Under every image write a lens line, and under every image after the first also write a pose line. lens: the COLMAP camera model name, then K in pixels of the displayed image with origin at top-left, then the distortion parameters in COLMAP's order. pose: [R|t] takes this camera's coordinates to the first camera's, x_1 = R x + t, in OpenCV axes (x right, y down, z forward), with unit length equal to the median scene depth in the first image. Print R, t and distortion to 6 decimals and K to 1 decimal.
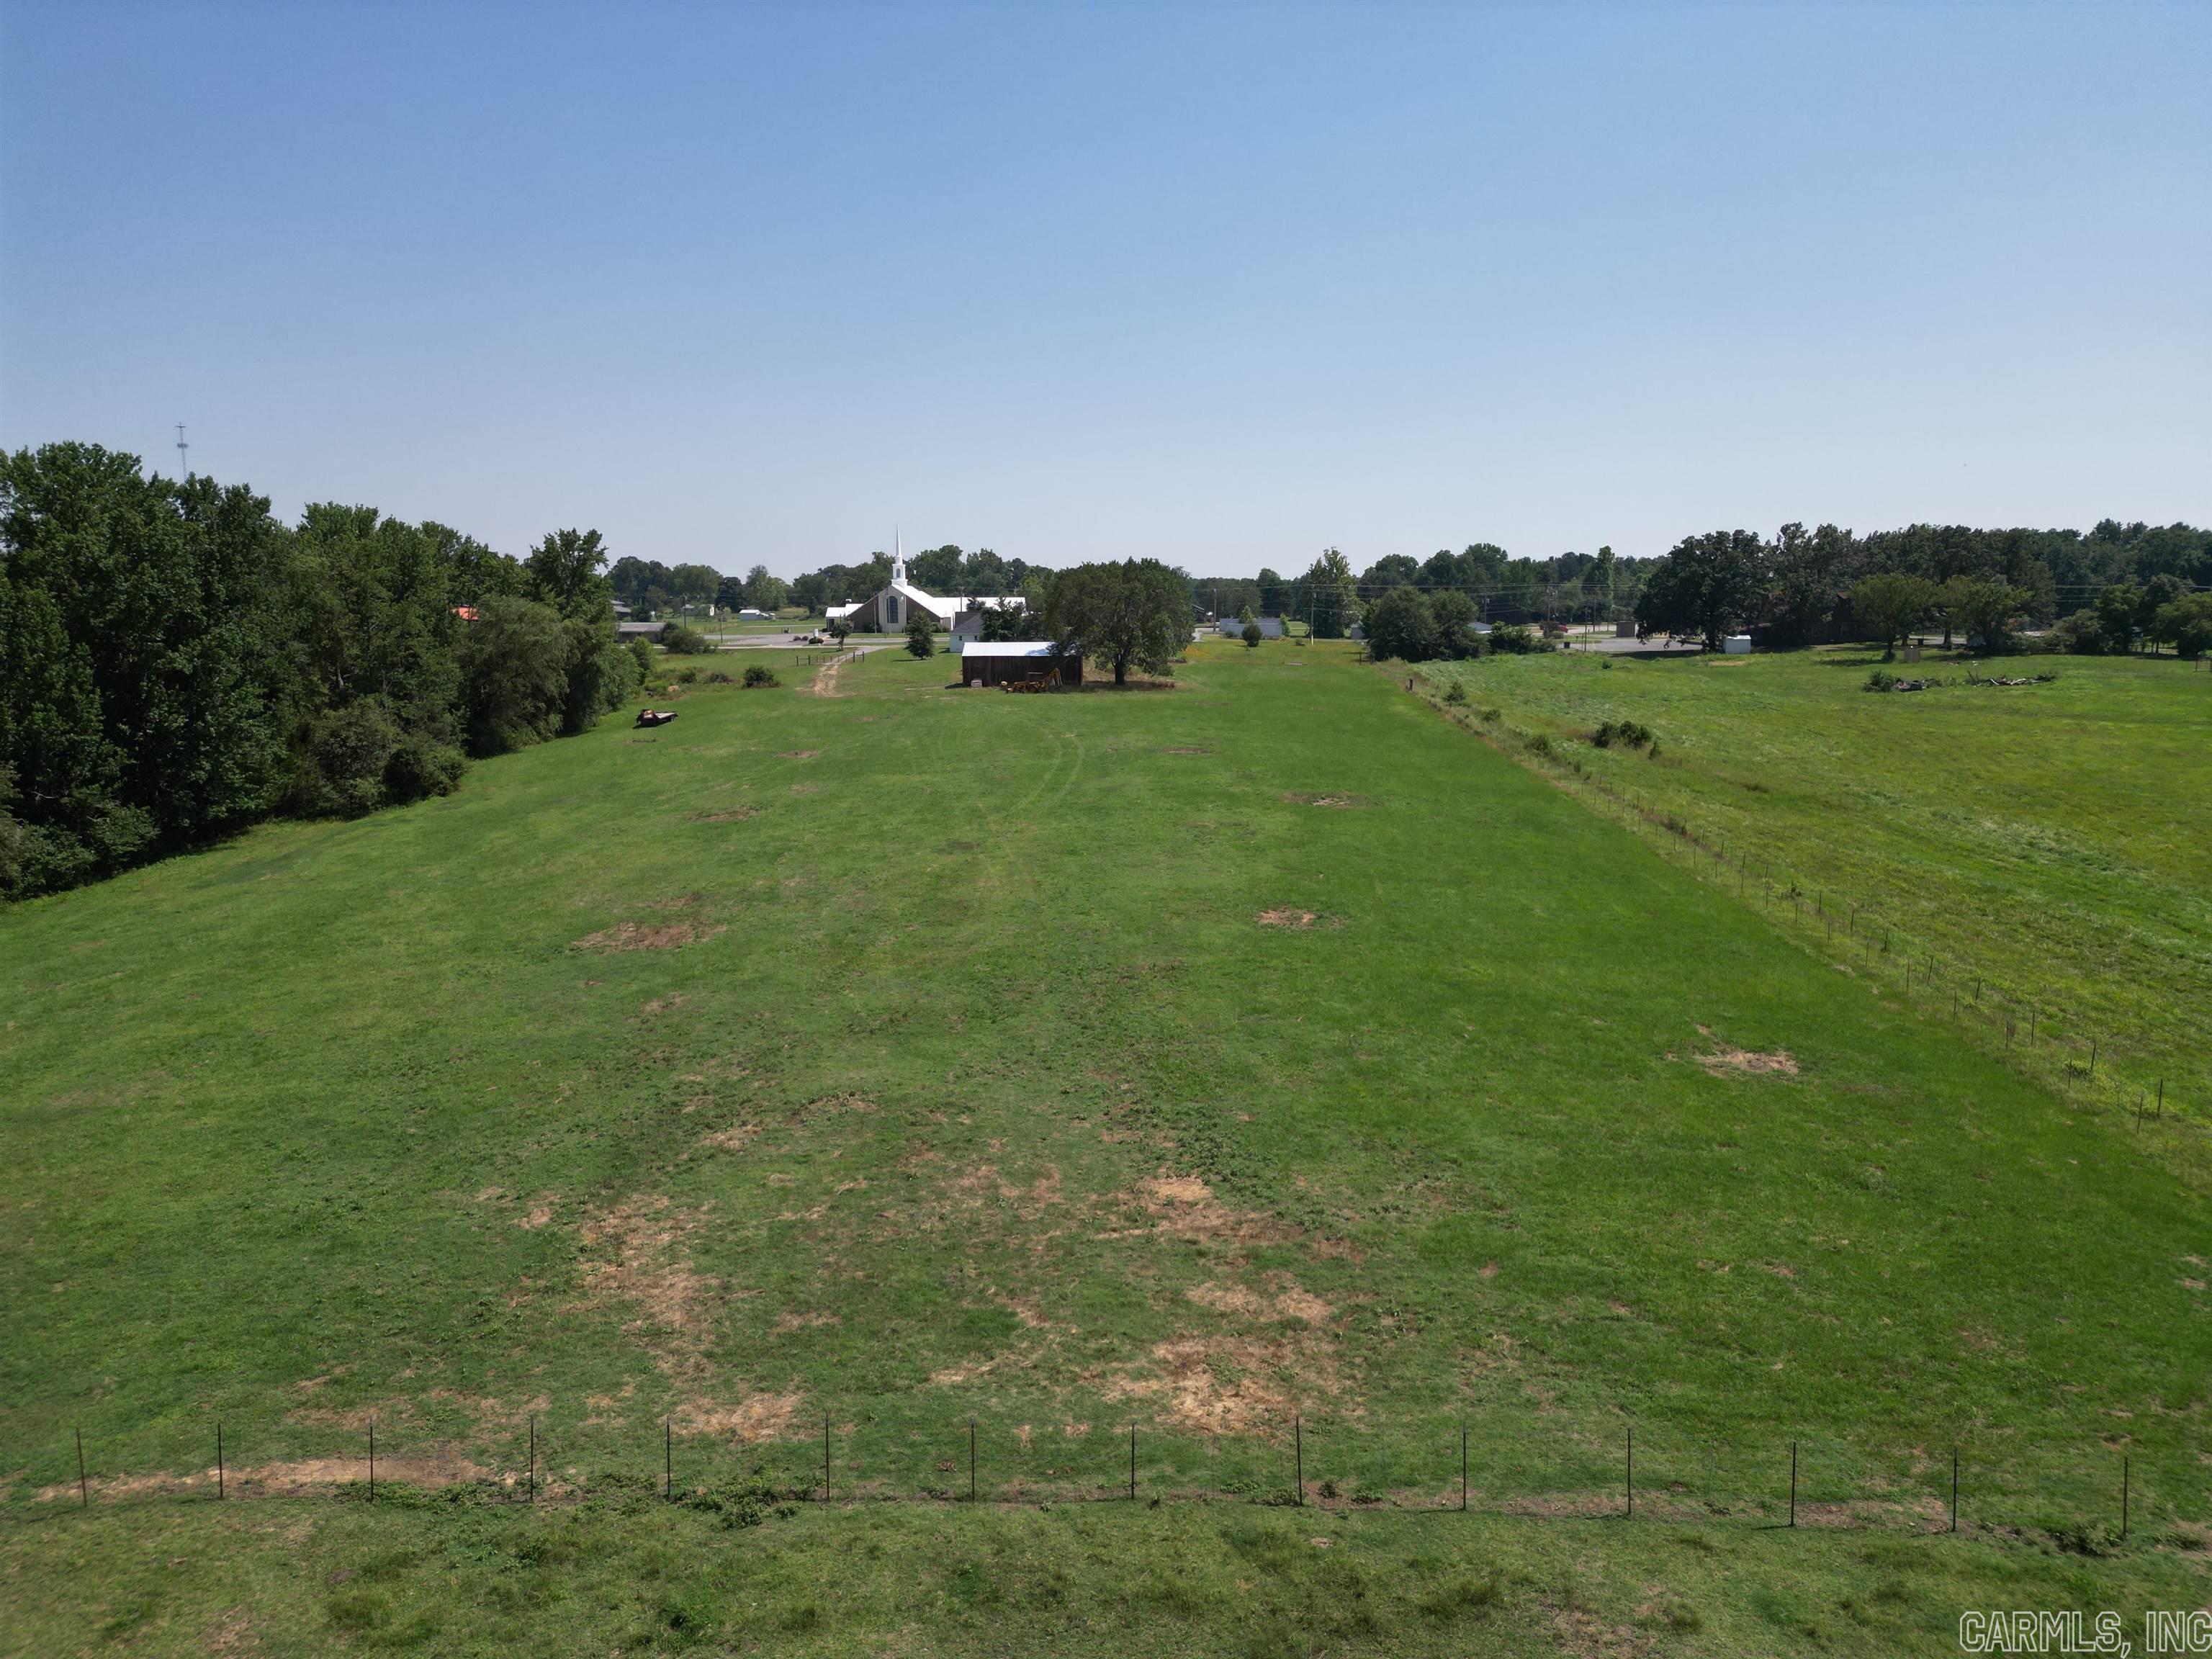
lens RADIAL K [[1560.5, 0, 1101.9], [0, 1560.5, 818.8], [0, 0, 1]] dist [0.057194, -0.048849]
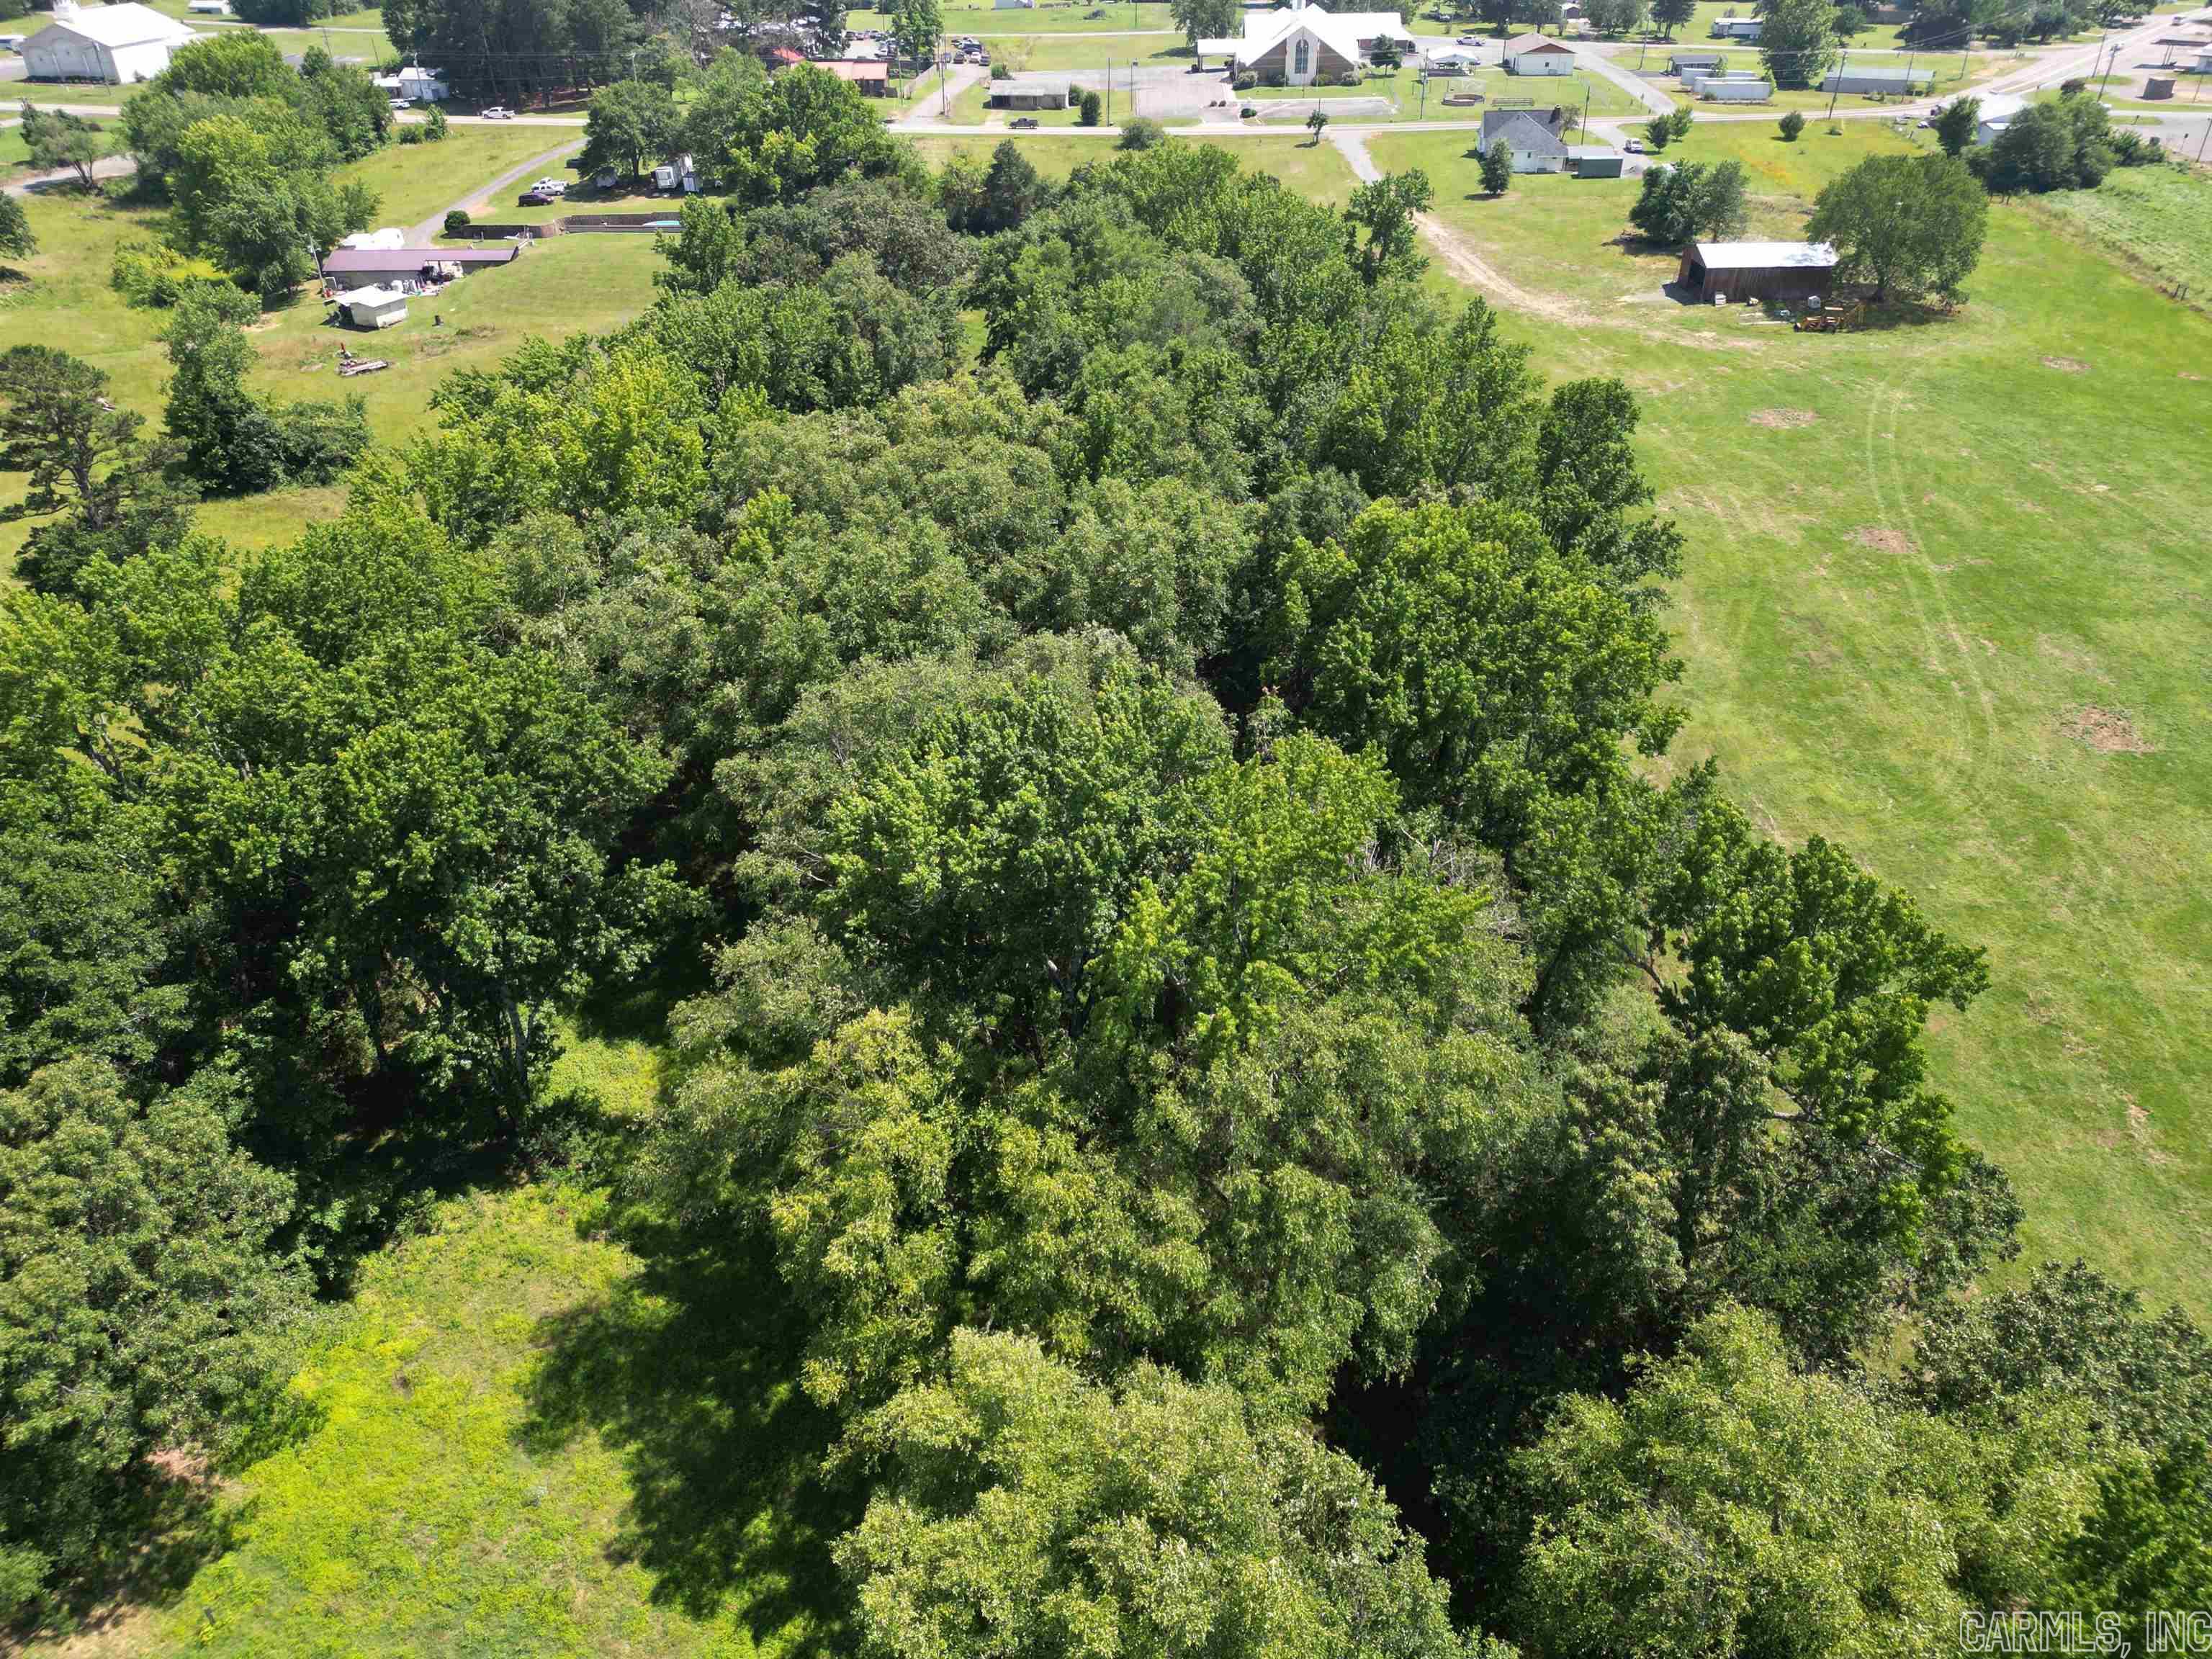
lens RADIAL K [[1560.5, 0, 1085.9], [0, 1560.5, 834.5], [0, 0, 1]] dist [0.057194, -0.048849]
pose [[0.999995, 0.001725, -0.002647, -1.129637], [-0.000472, 0.909974, 0.414666, -0.461611], [0.003124, -0.414663, 0.909970, 0.022174]]
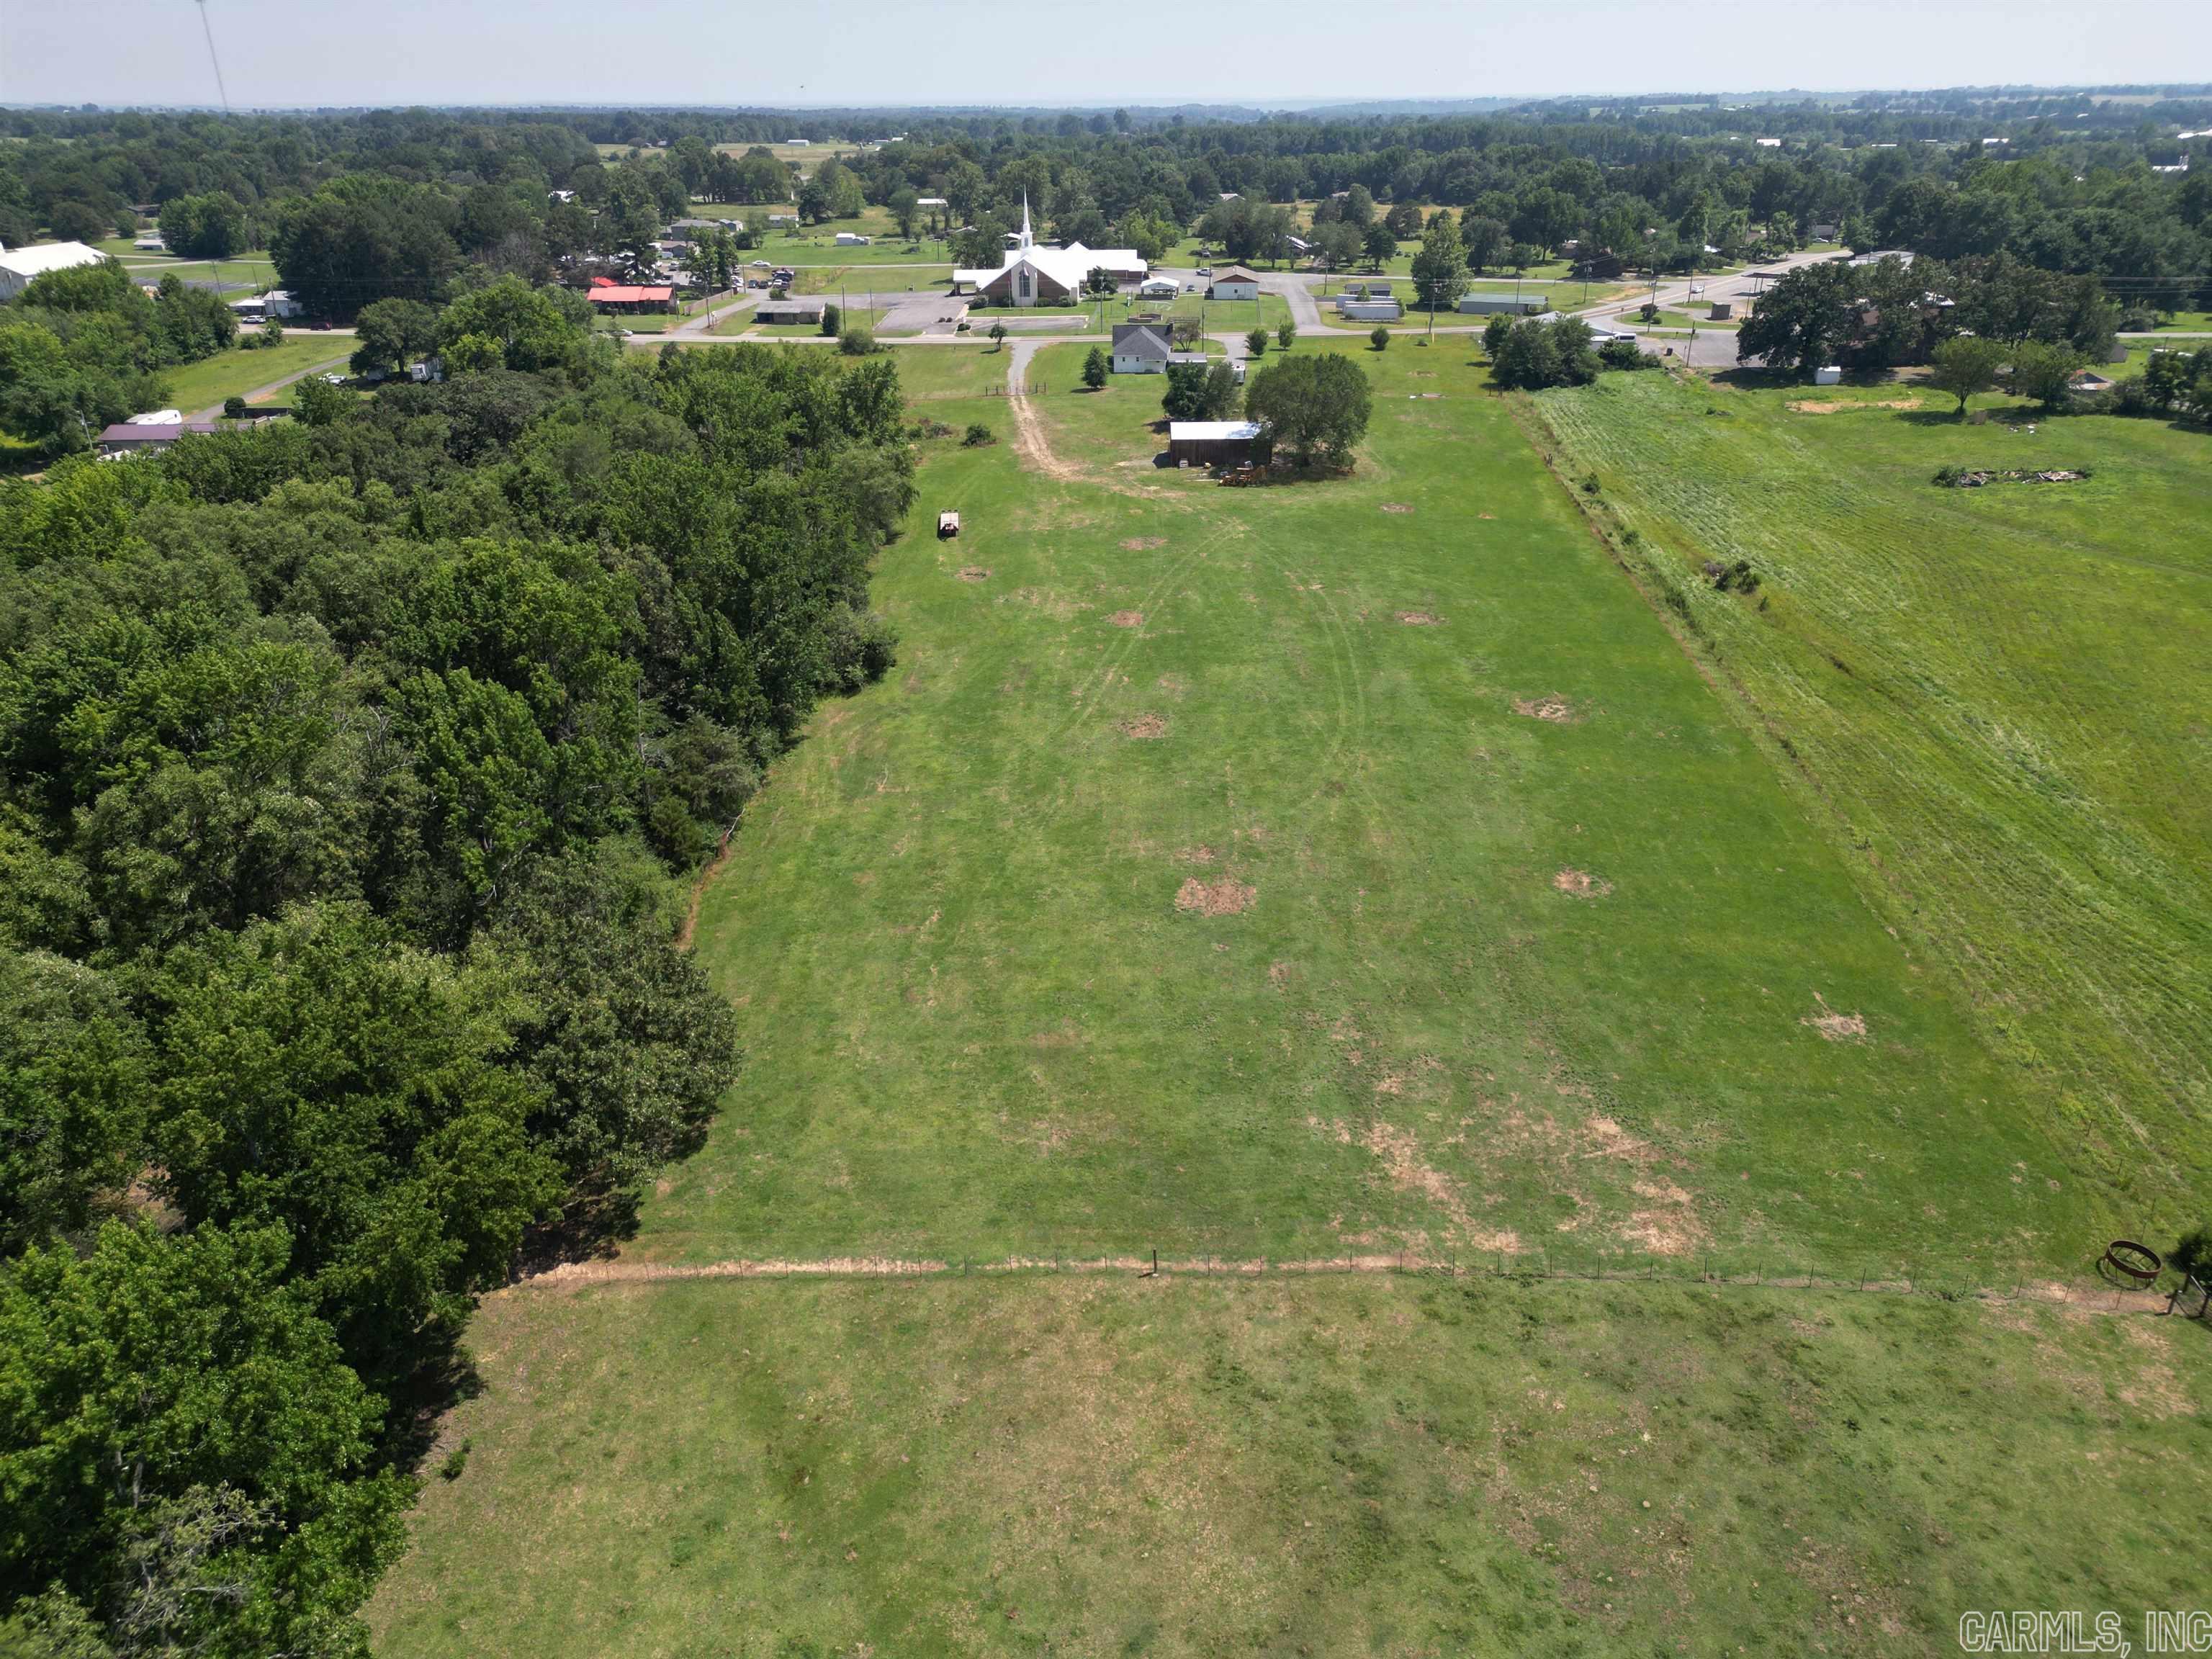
lens RADIAL K [[1560.5, 0, 1100.9], [0, 1560.5, 835.9], [0, 0, 1]] dist [0.057194, -0.048849]
pose [[0.999981, 0.002262, -0.005694, -0.337937], [-0.000445, 0.953699, 0.300762, -0.433002], [0.006111, -0.300754, 0.953682, -0.555693]]
